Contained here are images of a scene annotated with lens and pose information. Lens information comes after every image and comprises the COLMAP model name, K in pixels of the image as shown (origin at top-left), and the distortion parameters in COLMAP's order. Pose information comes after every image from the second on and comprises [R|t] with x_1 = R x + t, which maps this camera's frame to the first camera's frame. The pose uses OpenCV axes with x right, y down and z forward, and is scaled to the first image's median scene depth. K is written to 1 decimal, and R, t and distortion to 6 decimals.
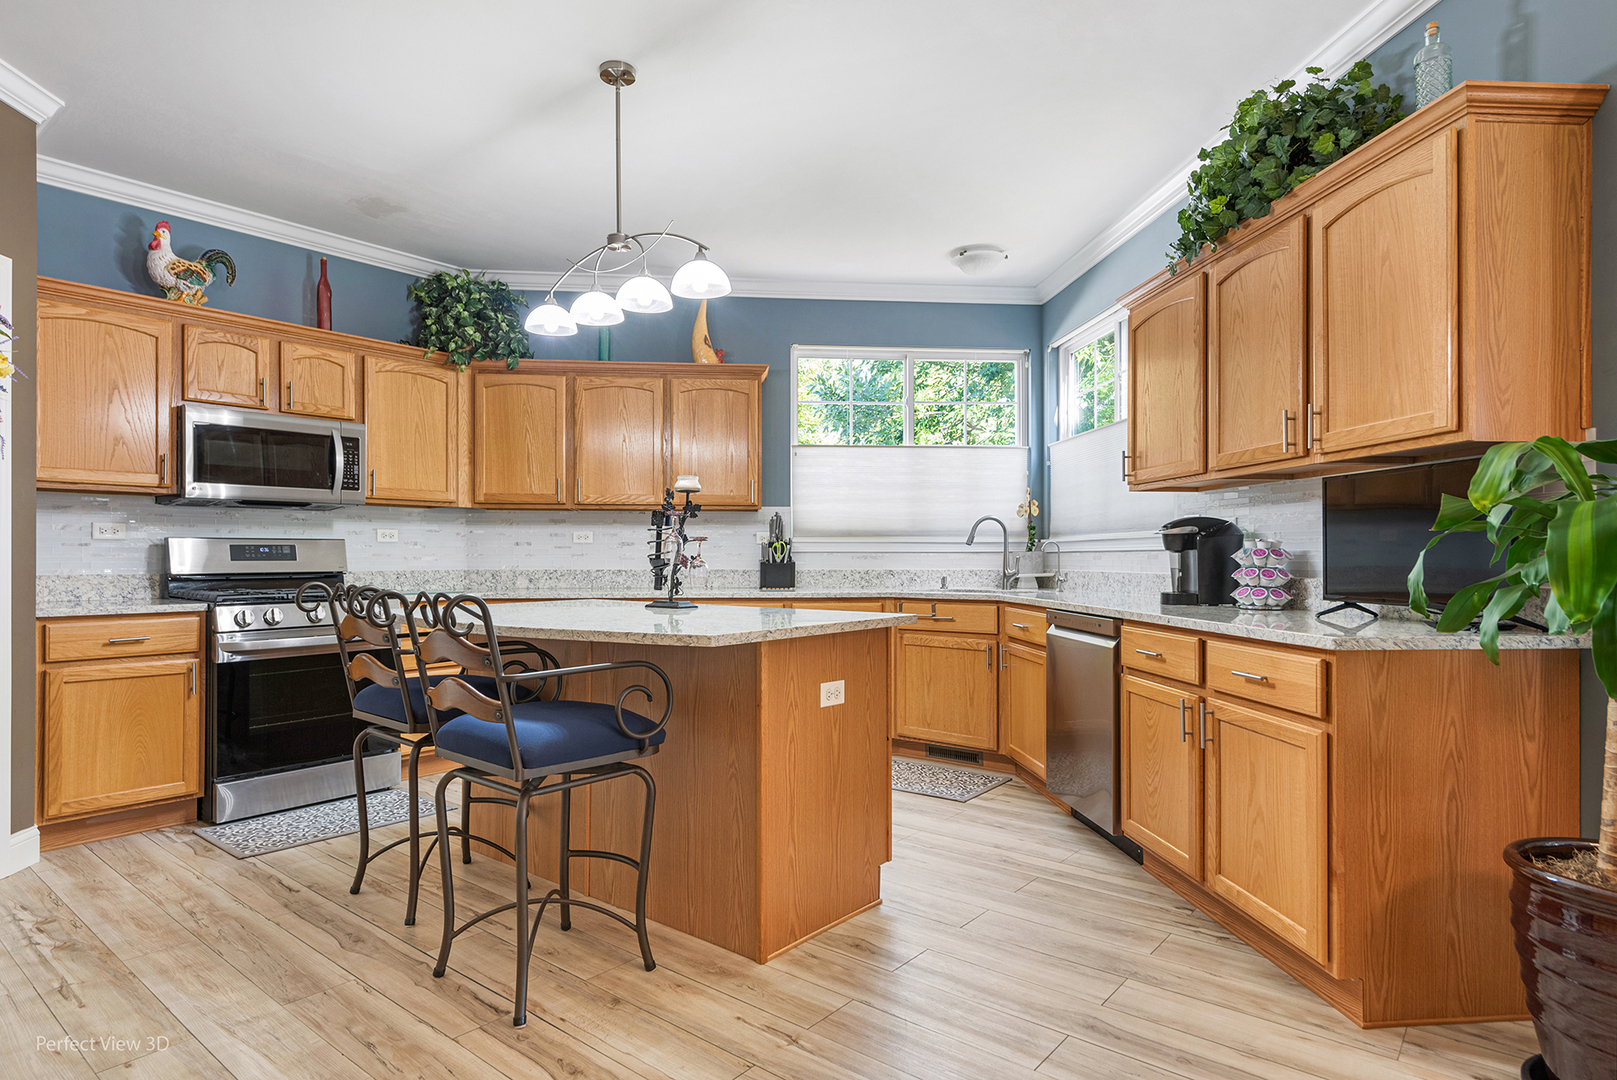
lens RADIAL K [[887.6, 0, 806.2], [0, 887.6, 553.7], [0, 0, 1]] dist [0.016505, -0.002052]
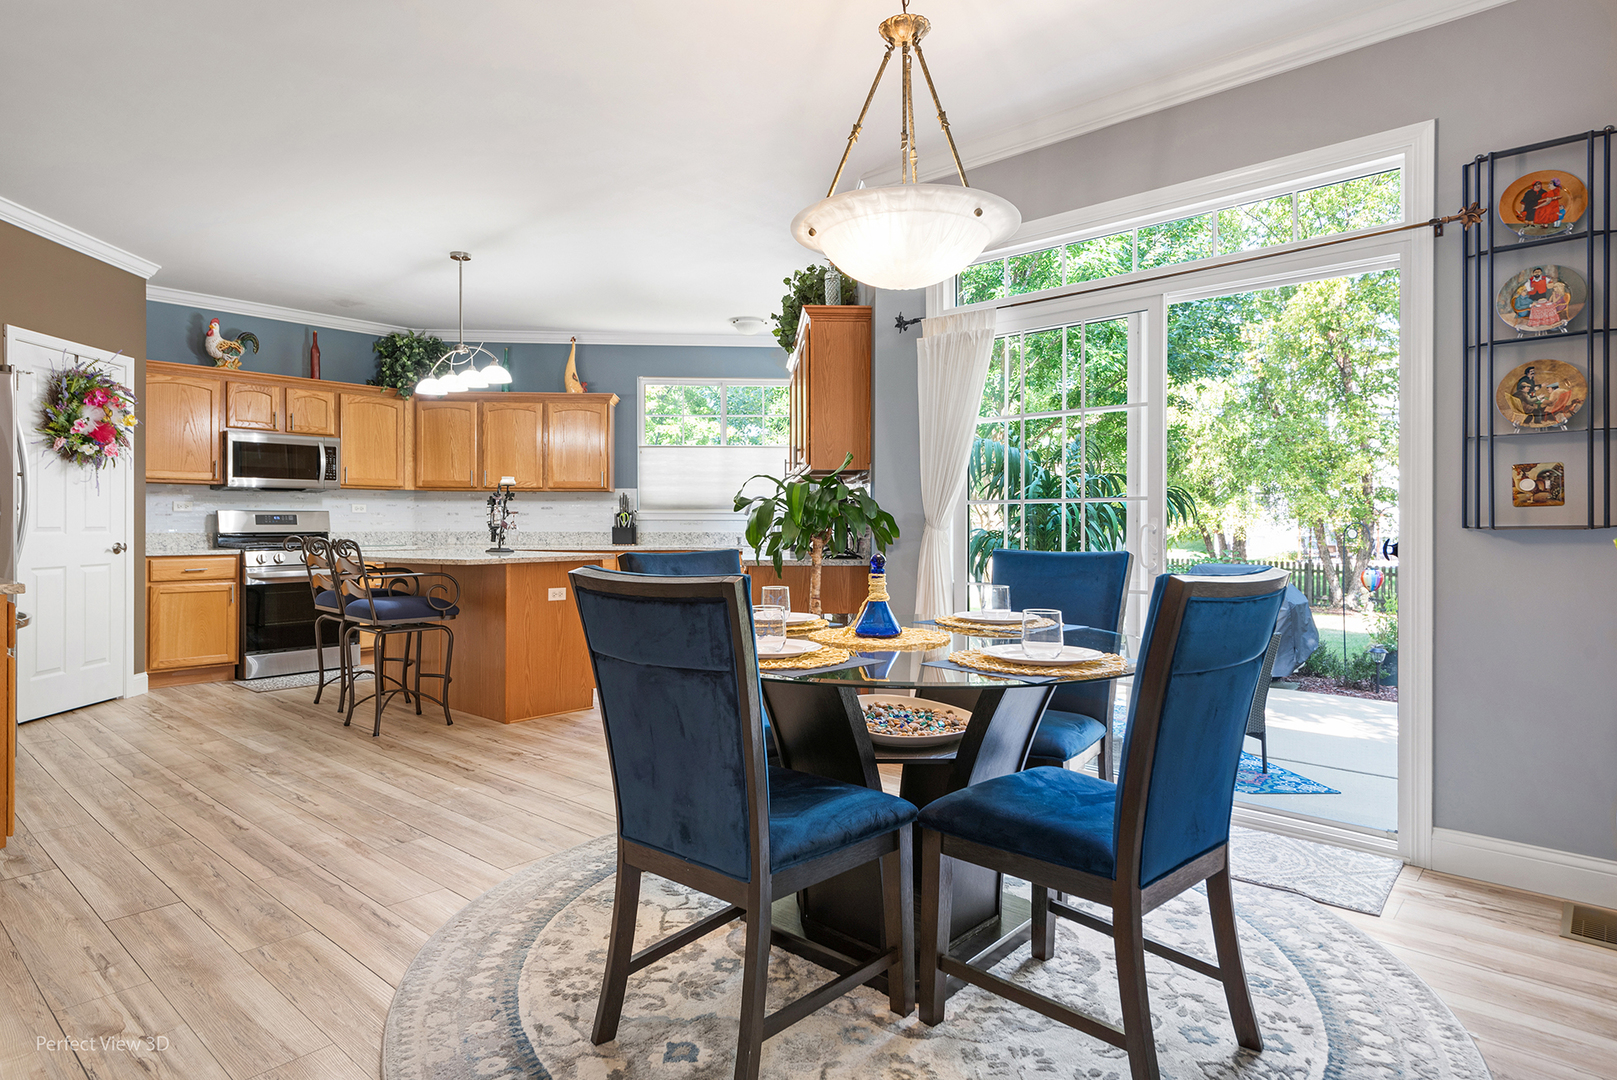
lens RADIAL K [[887.6, 0, 812.3], [0, 887.6, 524.3], [0, 0, 1]] dist [0.016505, -0.002052]
pose [[0.999456, 0.002133, -0.032914, 0.431244], [-0.001992, 0.999989, 0.004306, -0.001856], [0.032923, -0.004238, 0.999449, -0.603557]]
